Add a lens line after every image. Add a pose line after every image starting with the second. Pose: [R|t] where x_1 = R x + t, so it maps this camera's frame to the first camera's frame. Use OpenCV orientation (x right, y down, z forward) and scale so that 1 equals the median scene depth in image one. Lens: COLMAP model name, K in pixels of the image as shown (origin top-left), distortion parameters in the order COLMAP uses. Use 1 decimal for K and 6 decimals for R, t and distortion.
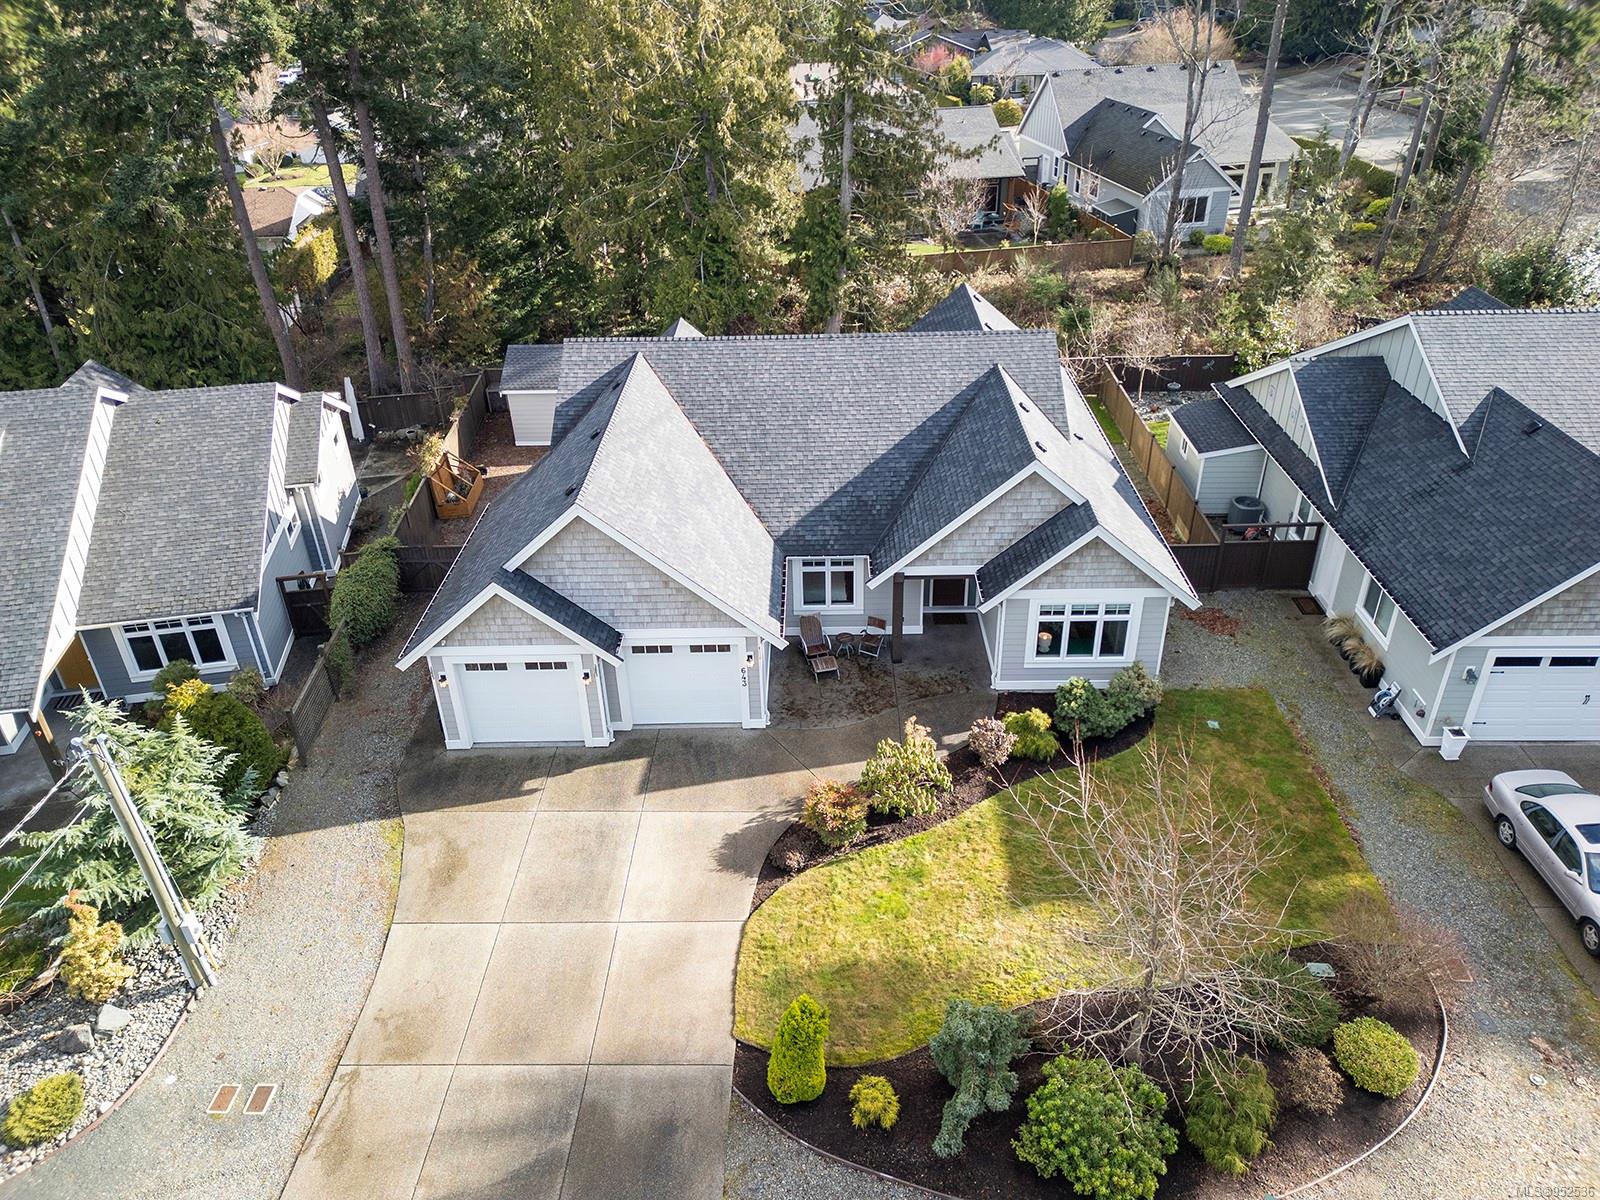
lens RADIAL K [[1111.9, 0, 793.4], [0, 1111.9, 602.6], [0, 0, 1]] dist [0.056292, -0.026028]
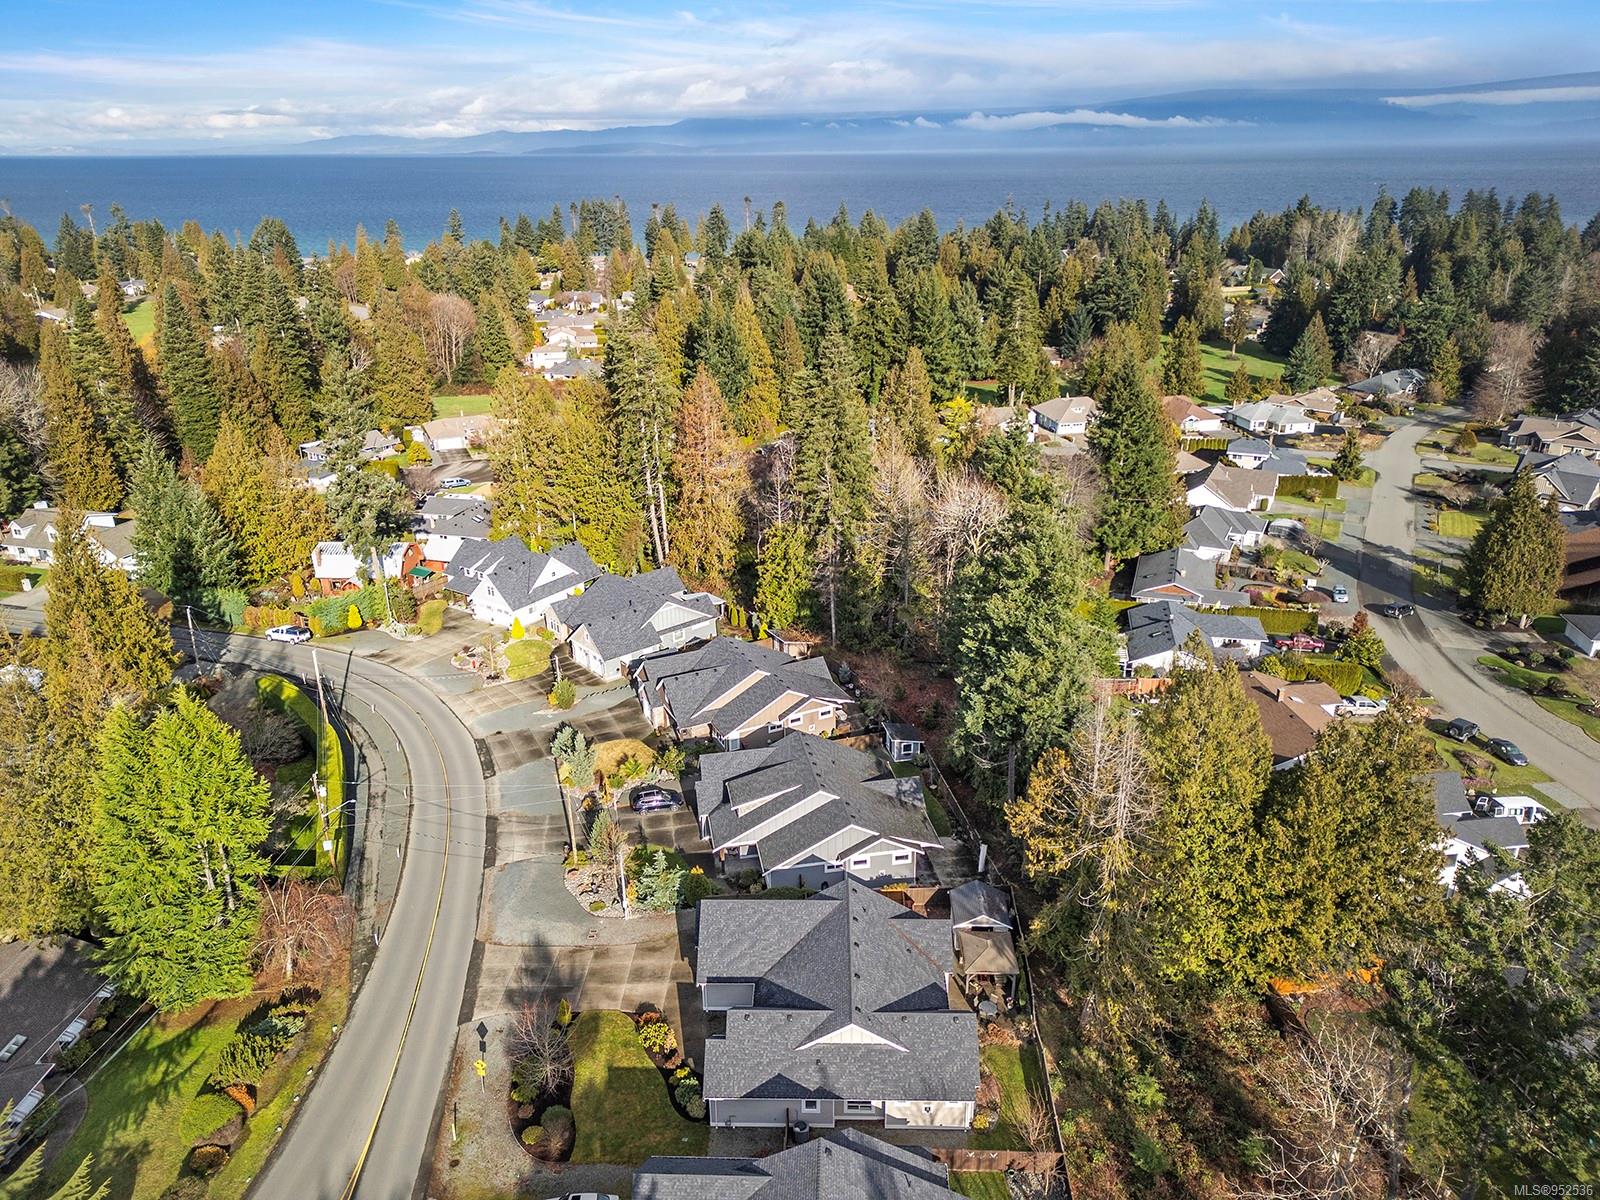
lens RADIAL K [[1111.9, 0, 805.0], [0, 1111.9, 599.0], [0, 0, 1]] dist [0.056292, -0.026028]
pose [[-0.005092, 0.393225, -0.919428, 2.313714], [-0.505815, 0.792131, 0.341584, -1.928577], [0.862627, 0.466800, 0.194866, 0.183273]]
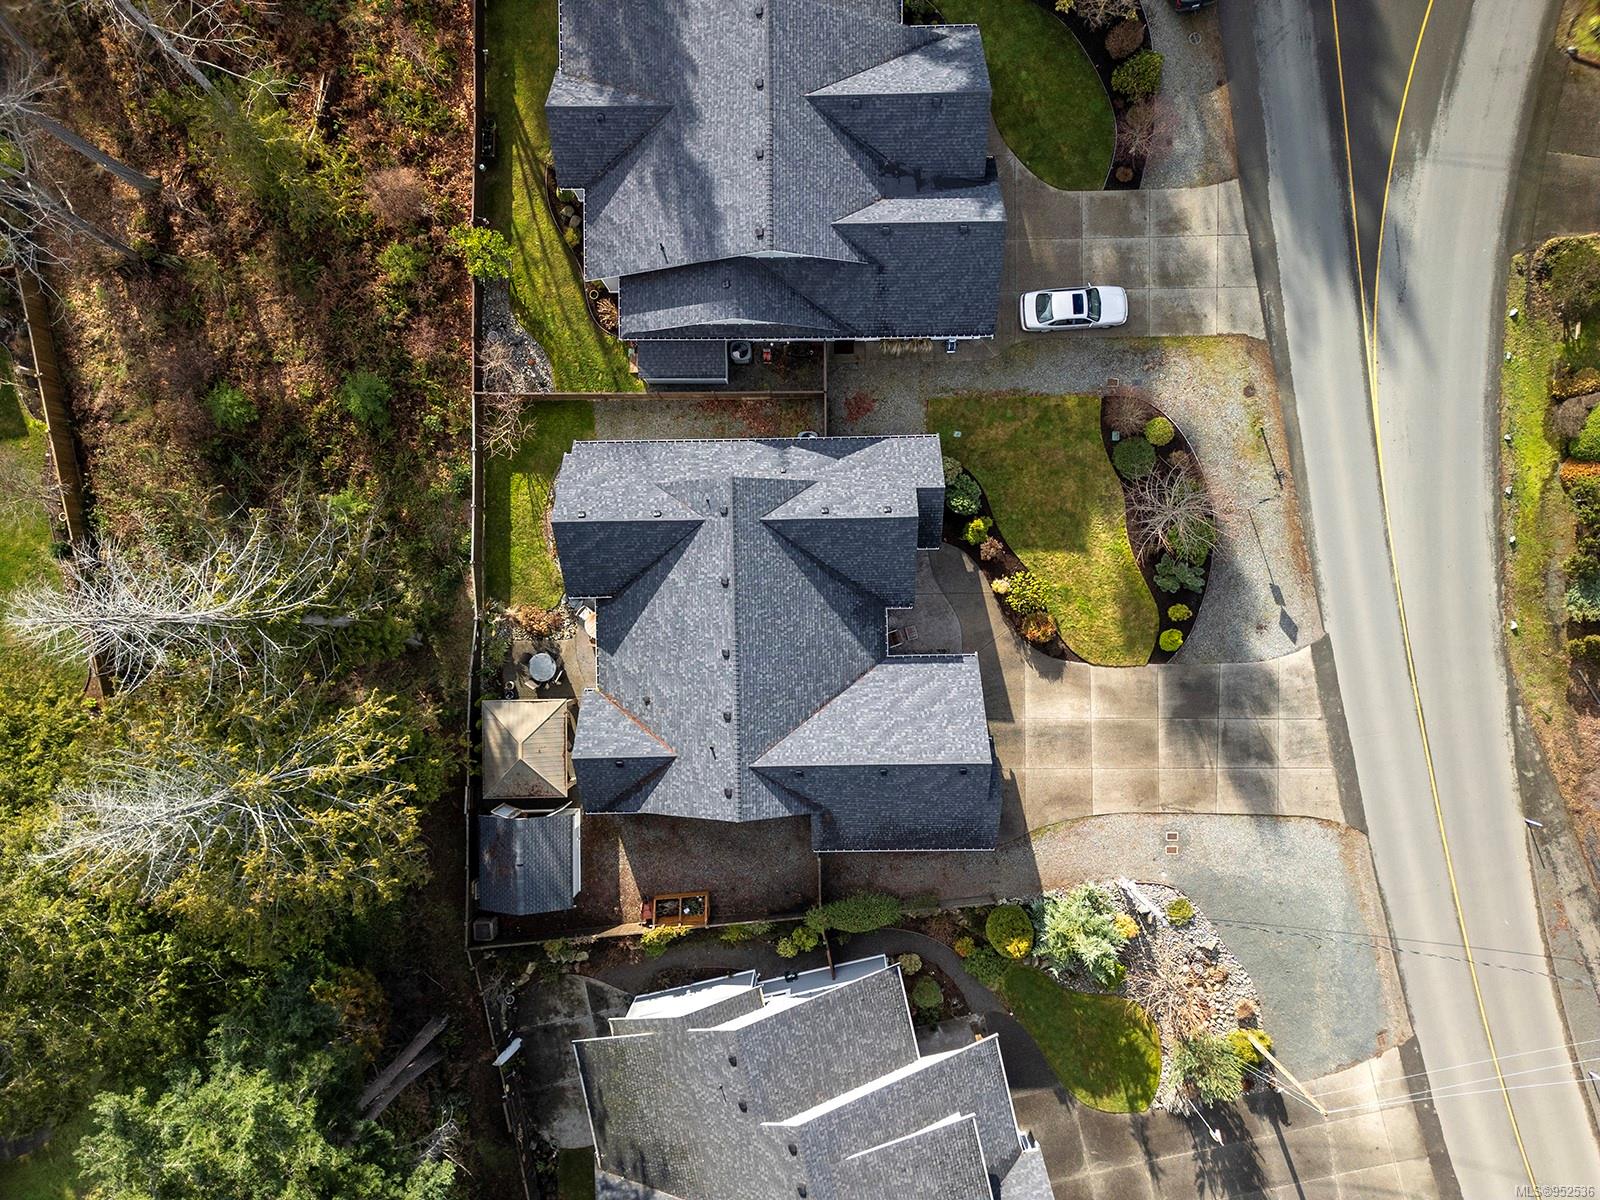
lens RADIAL K [[1111.9, 0, 800.0], [0, 1111.9, 606.7], [0, 0, 1]] dist [0.056292, -0.026028]
pose [[-0.036611, -0.999163, 0.018248, 0.049742], [0.534398, -0.004145, 0.845223, -1.752422], [-0.844440, 0.040696, 0.534102, 0.219987]]
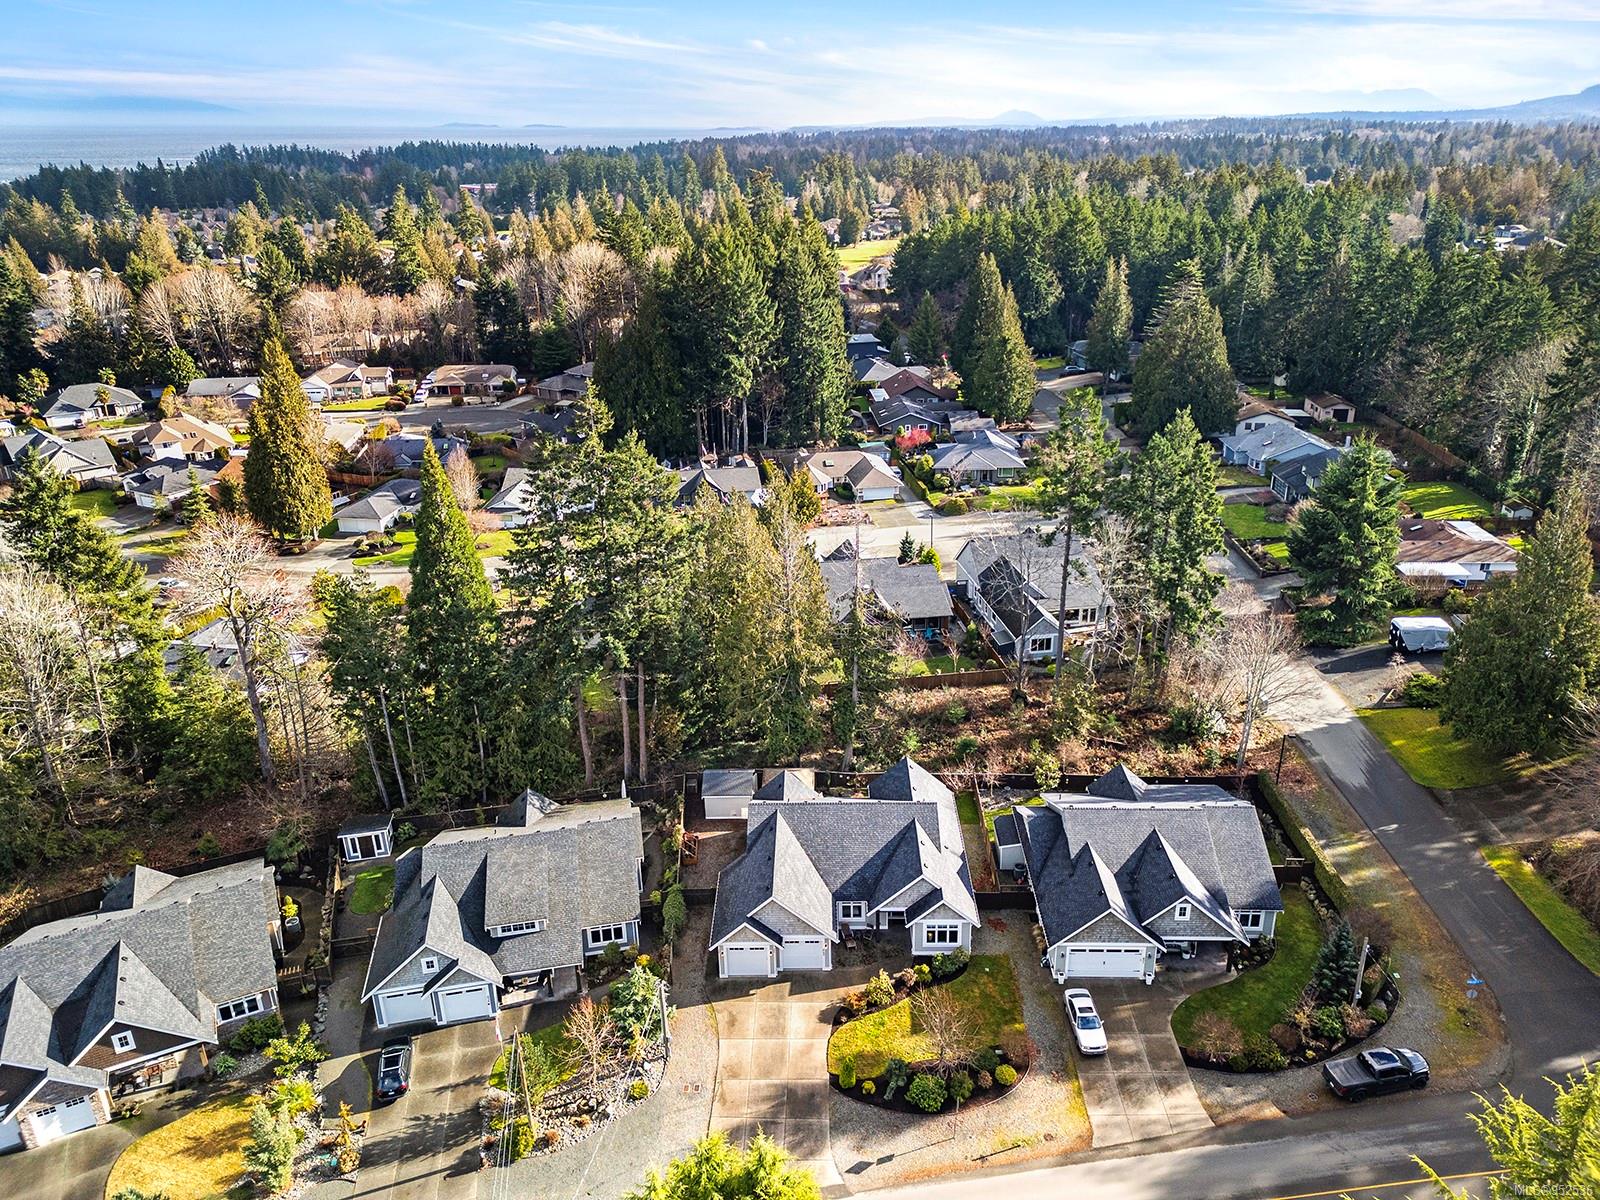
lens RADIAL K [[1111.9, 0, 810.2], [0, 1111.9, 584.5], [0, 0, 1]] dist [0.056292, -0.026028]
pose [[0.999832, 0.007692, 0.016650, -0.138990], [-0.005116, 0.988741, -0.149550, -0.453385], [-0.017613, 0.149440, 0.988614, -2.060108]]
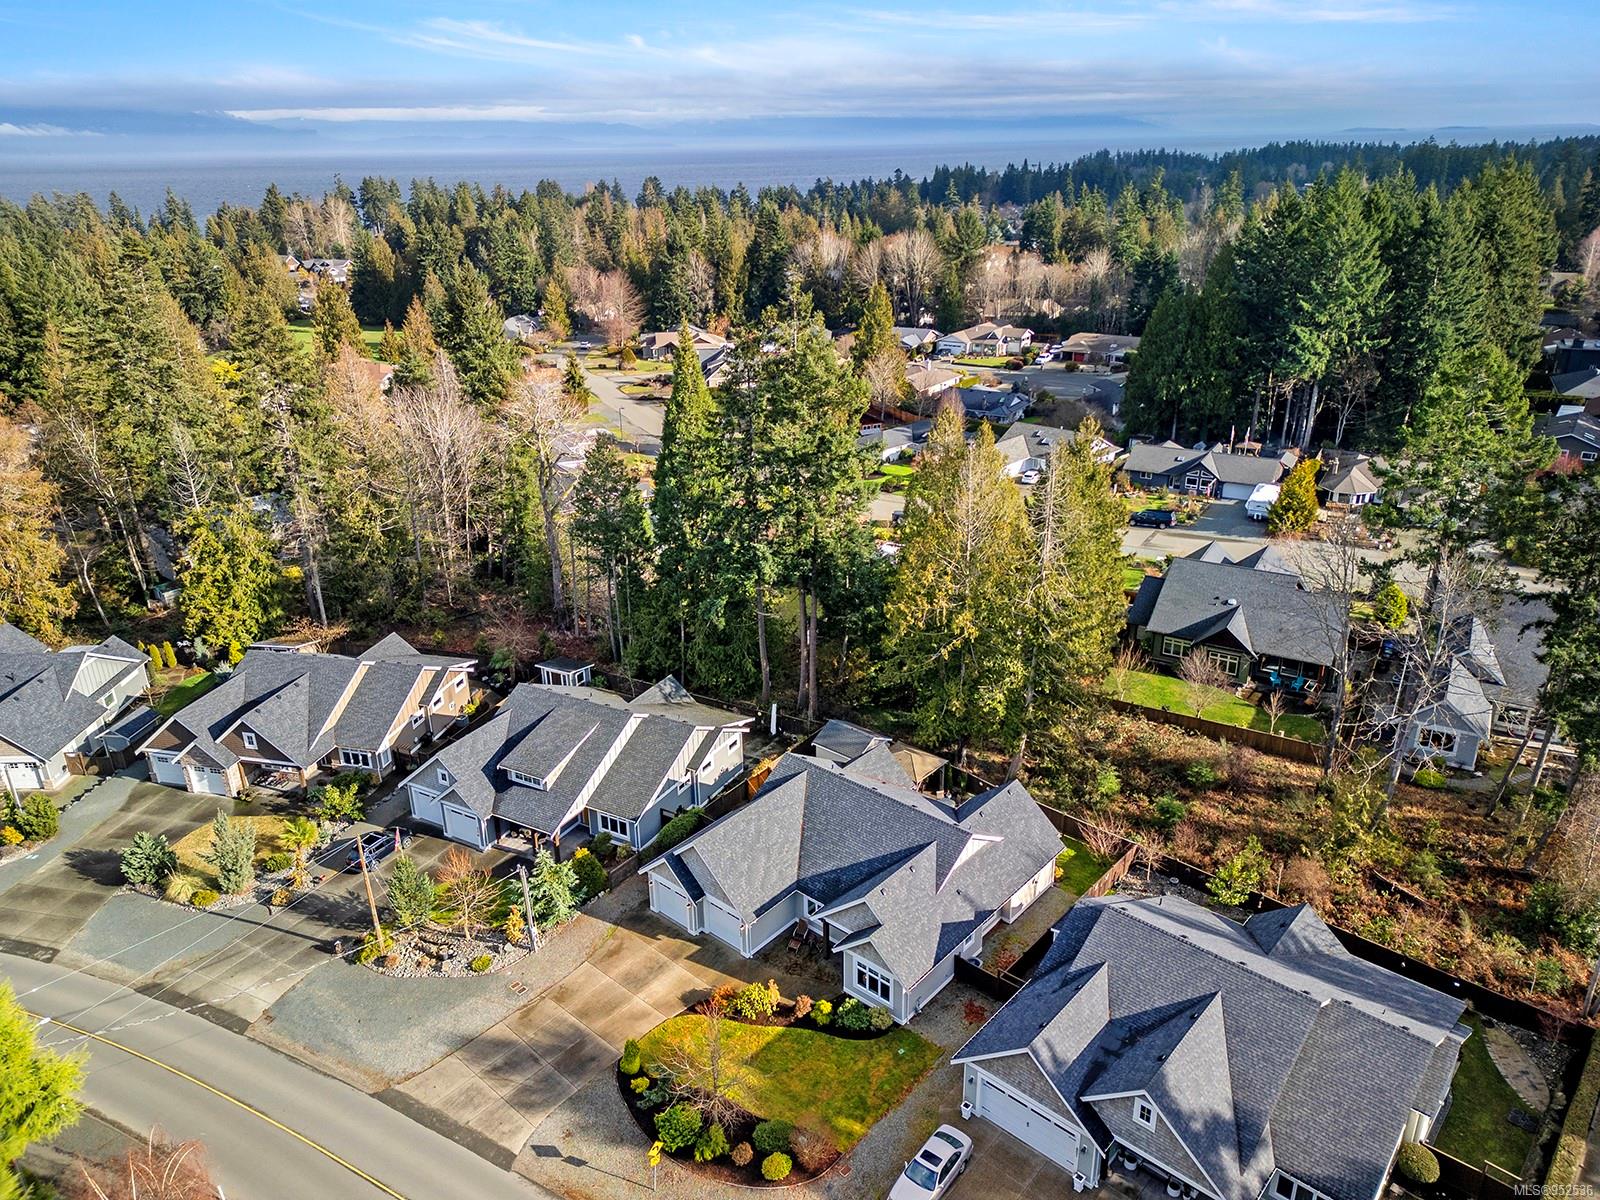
lens RADIAL K [[1111.9, 0, 794.9], [0, 1111.9, 576.6], [0, 0, 1]] dist [0.056292, -0.026028]
pose [[0.761740, 0.240087, -0.601756, 1.342455], [-0.331436, 0.942473, -0.043527, -0.605022], [0.556689, 0.232600, 0.797493, -1.062315]]
